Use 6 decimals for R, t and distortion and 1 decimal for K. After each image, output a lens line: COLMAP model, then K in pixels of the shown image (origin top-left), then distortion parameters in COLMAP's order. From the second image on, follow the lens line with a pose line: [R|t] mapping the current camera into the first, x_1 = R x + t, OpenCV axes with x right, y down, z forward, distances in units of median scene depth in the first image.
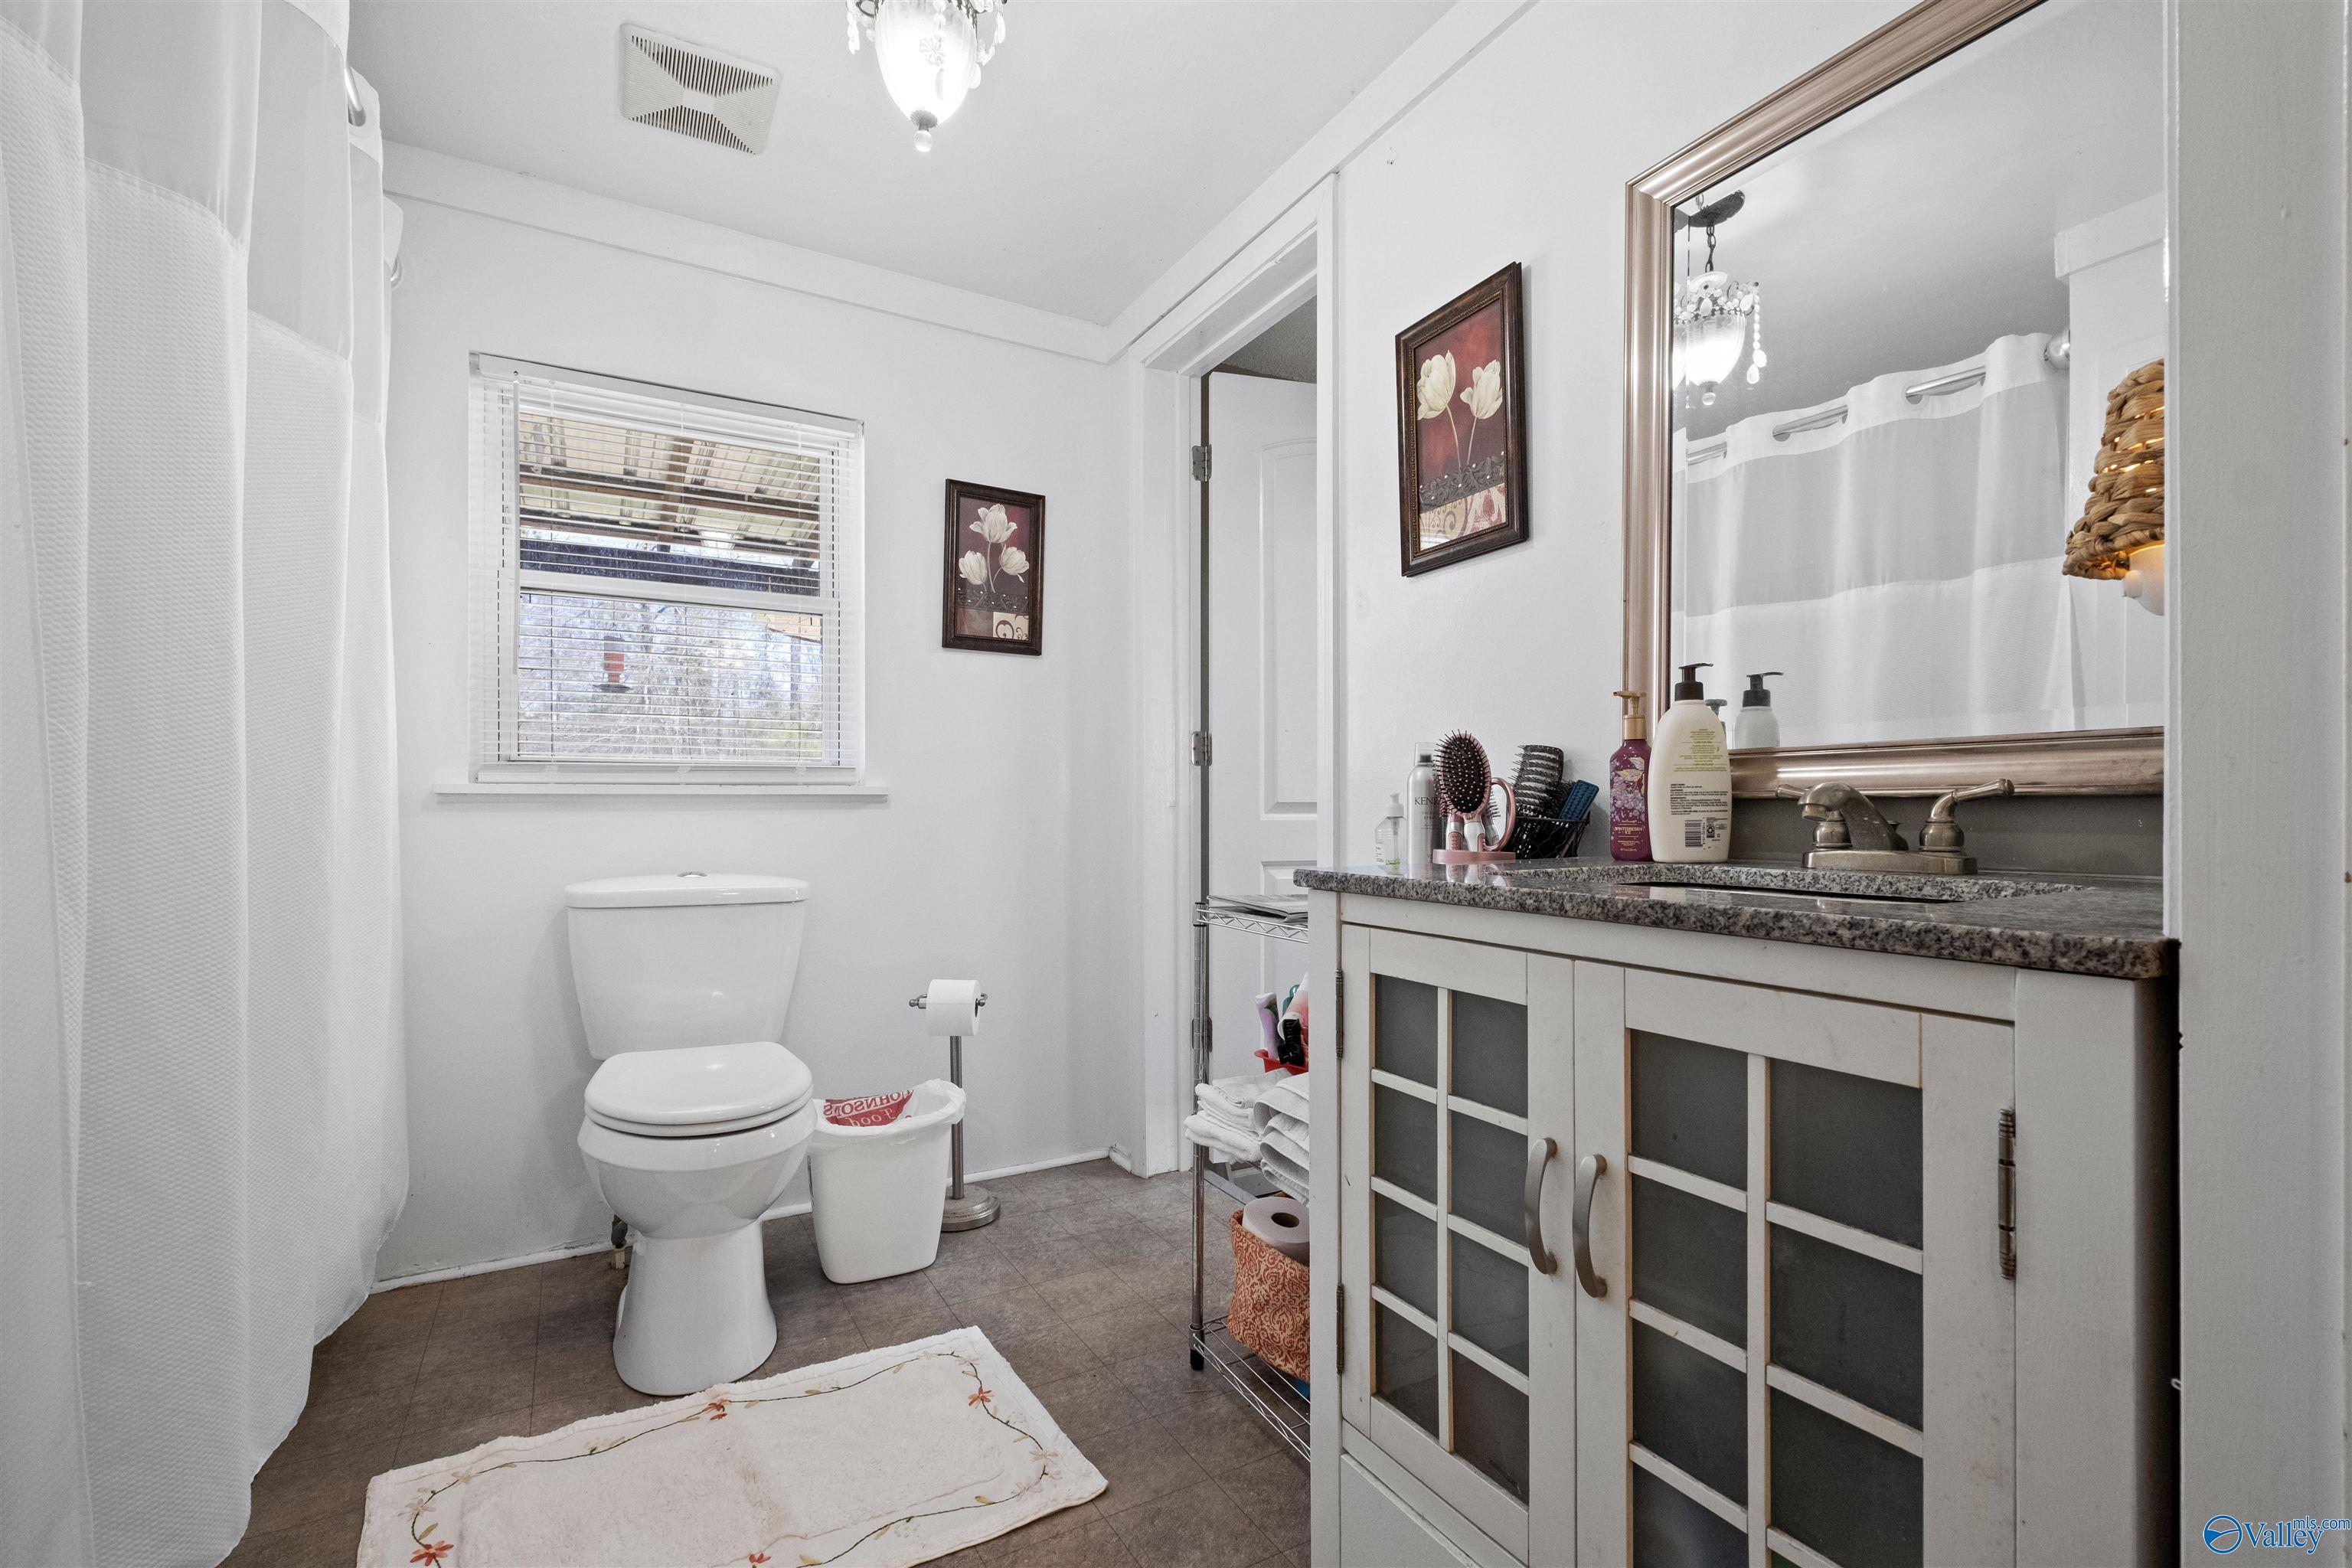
lens RADIAL K [[1044.5, 0, 1179.9], [0, 1044.5, 804.5], [0, 0, 1]] dist [0.006436, -0.003978]
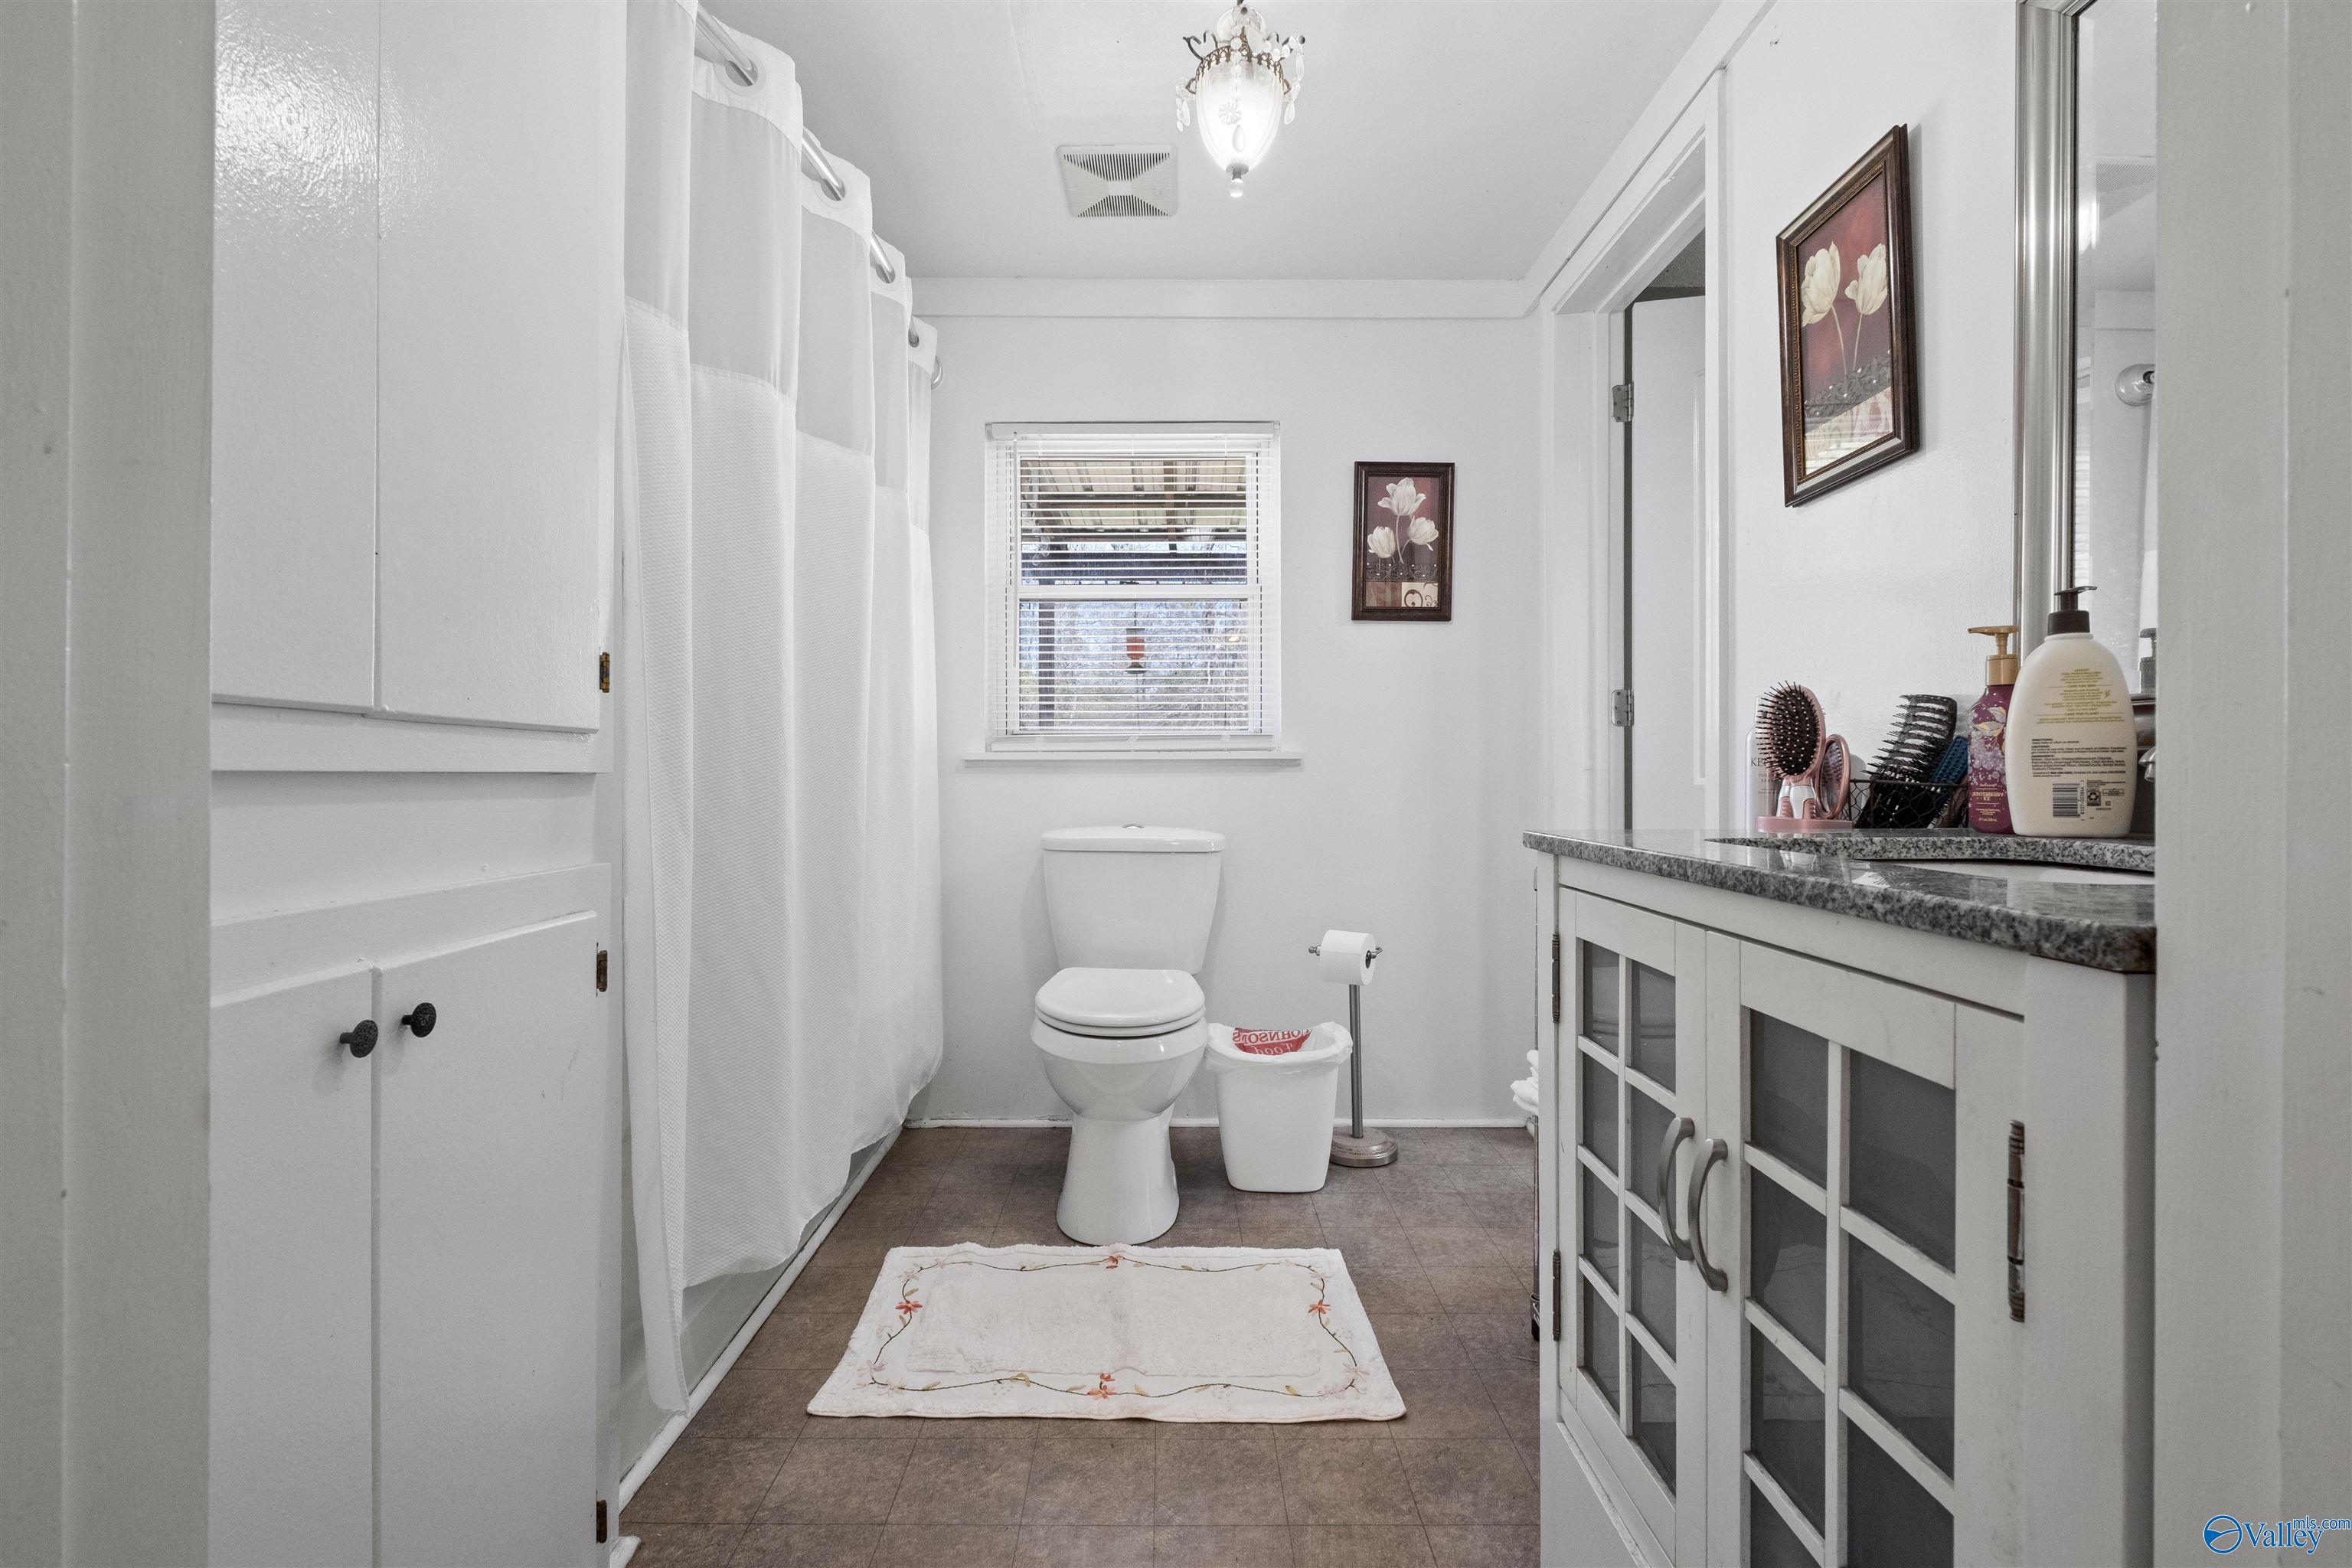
lens RADIAL K [[1044.5, 0, 1172.5], [0, 1044.5, 770.1], [0, 0, 1]] dist [0.006436, -0.003978]
pose [[0.868969, -0.001357, -0.494865, 0.222588], [0.001979, 0.999998, 0.000734, 0.001999], [0.494863, -0.001617, 0.868970, -0.026982]]
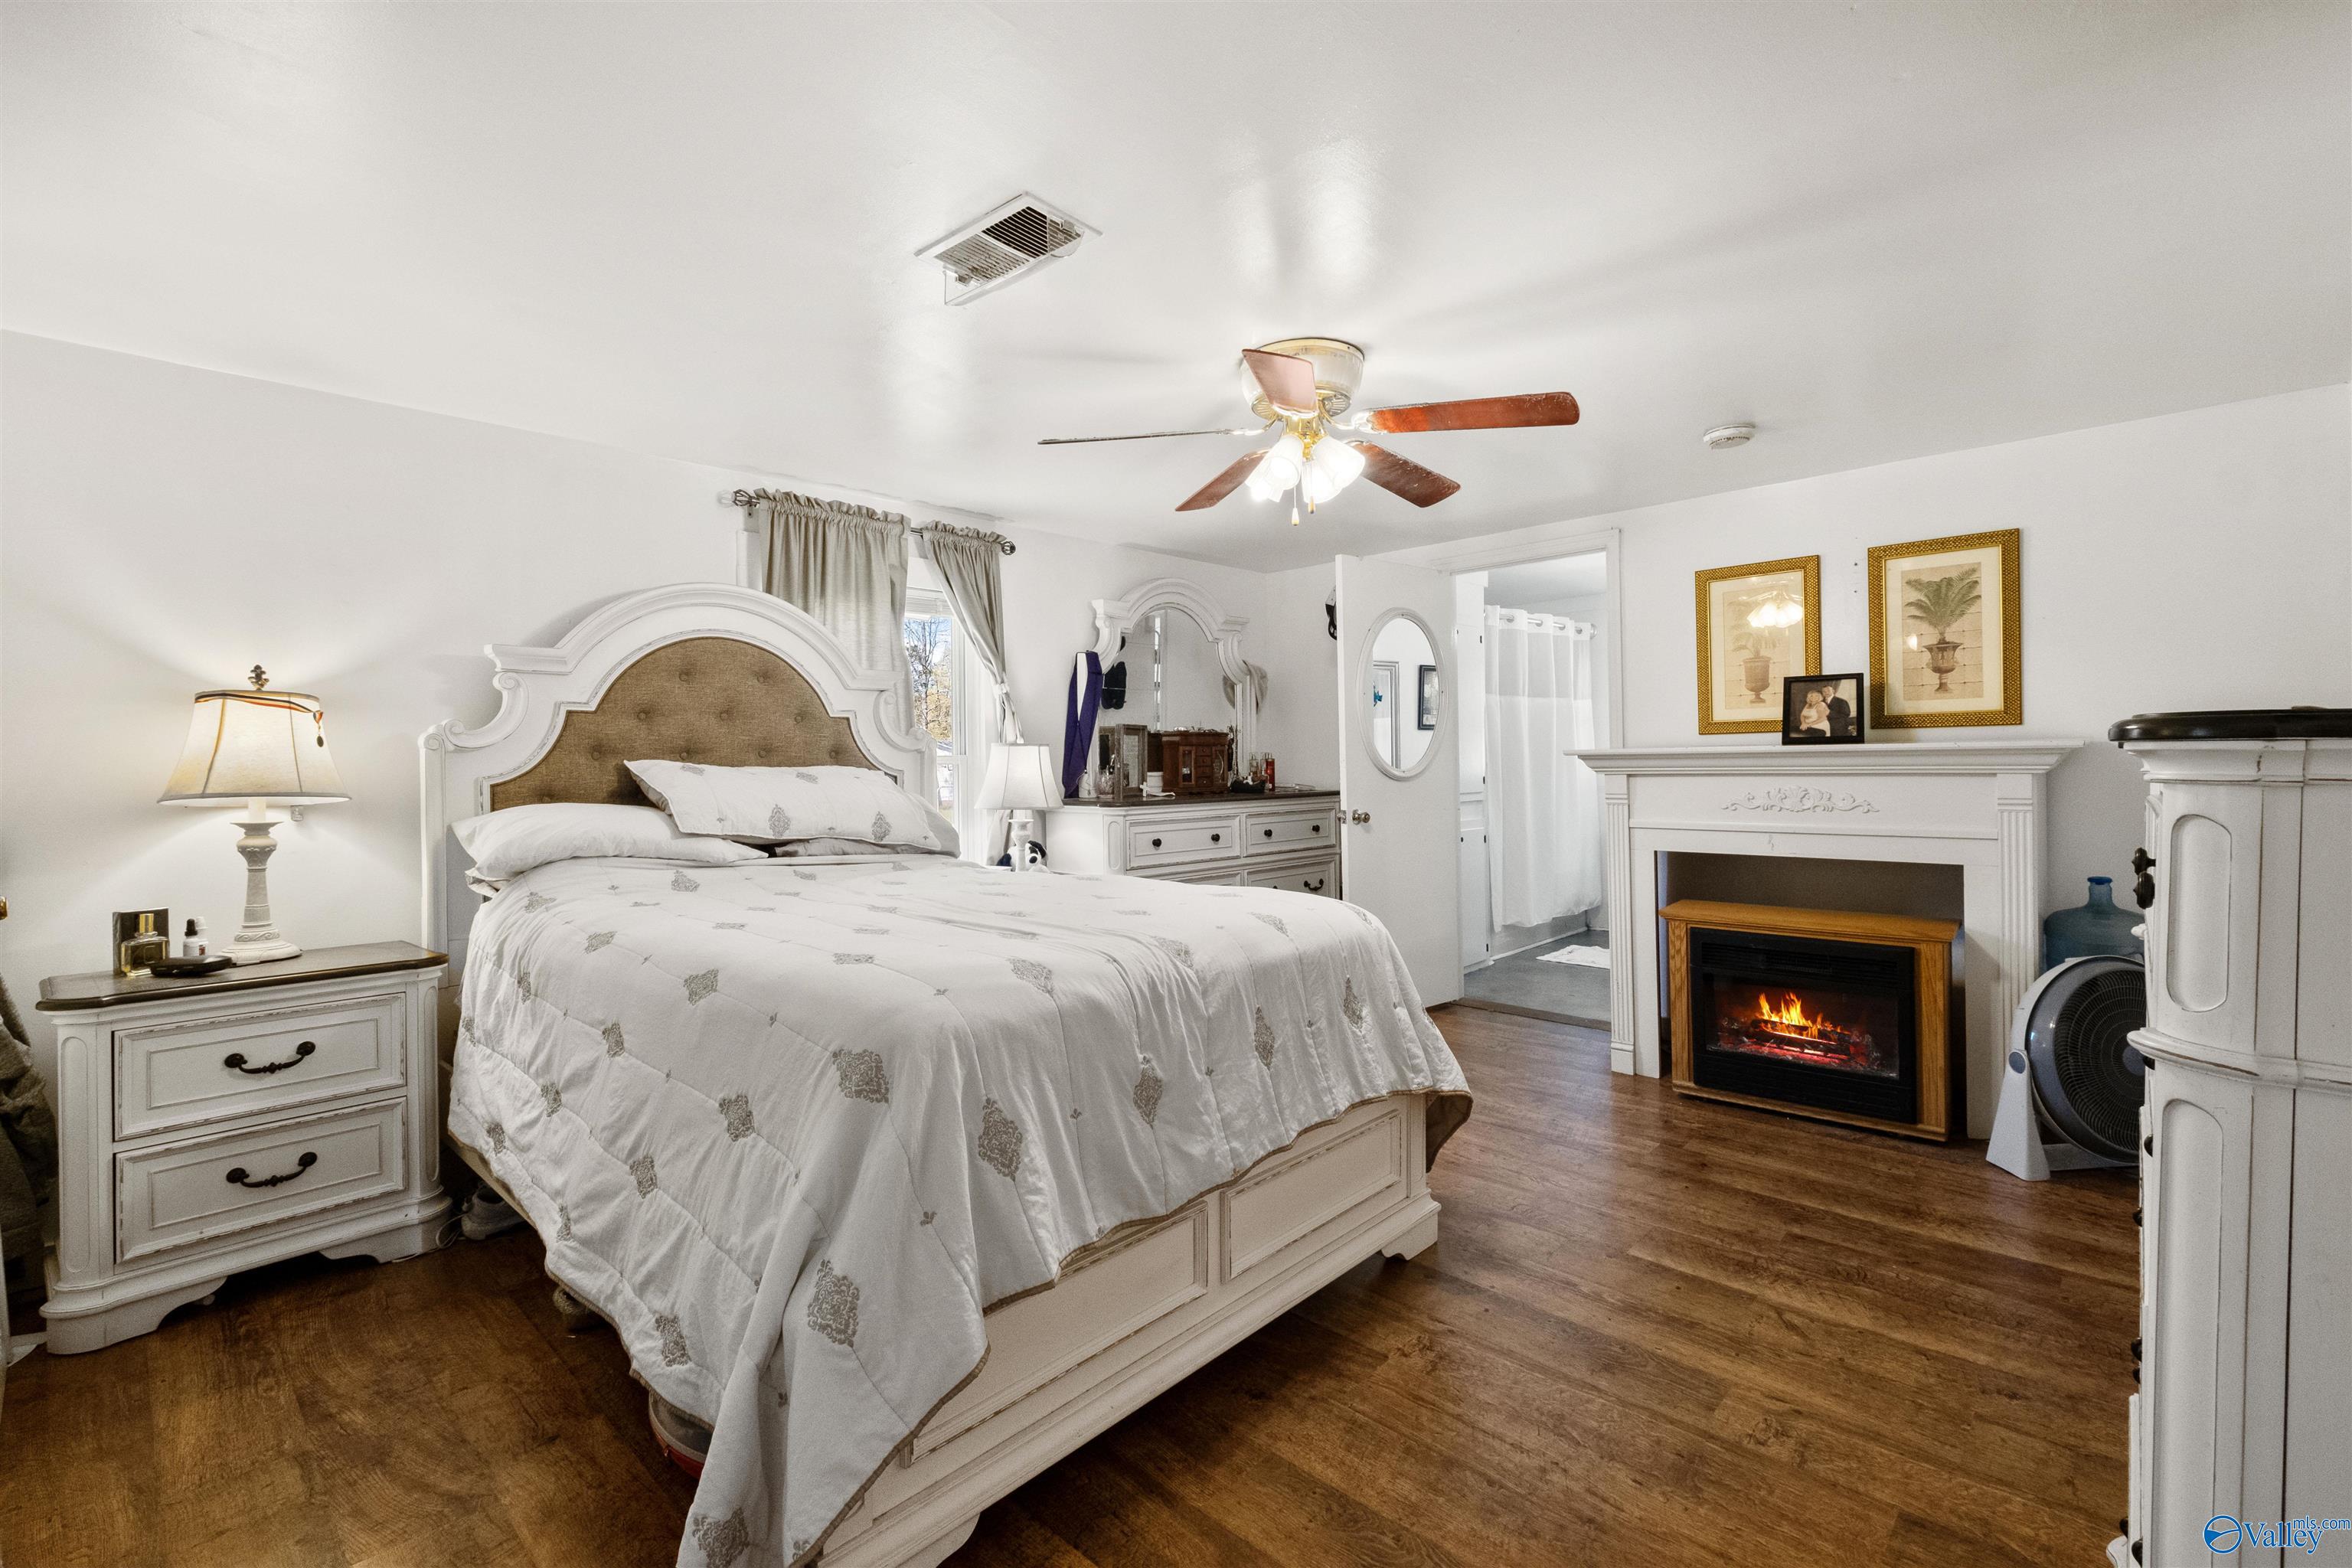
lens RADIAL K [[1044.5, 0, 1189.9], [0, 1044.5, 773.0], [0, 0, 1]] dist [0.006436, -0.003978]
pose [[0.304302, -0.009661, -0.952527, 2.591446], [0.025738, 0.999667, -0.001916, -0.104381], [0.952228, -0.023933, 0.304450, -1.617489]]
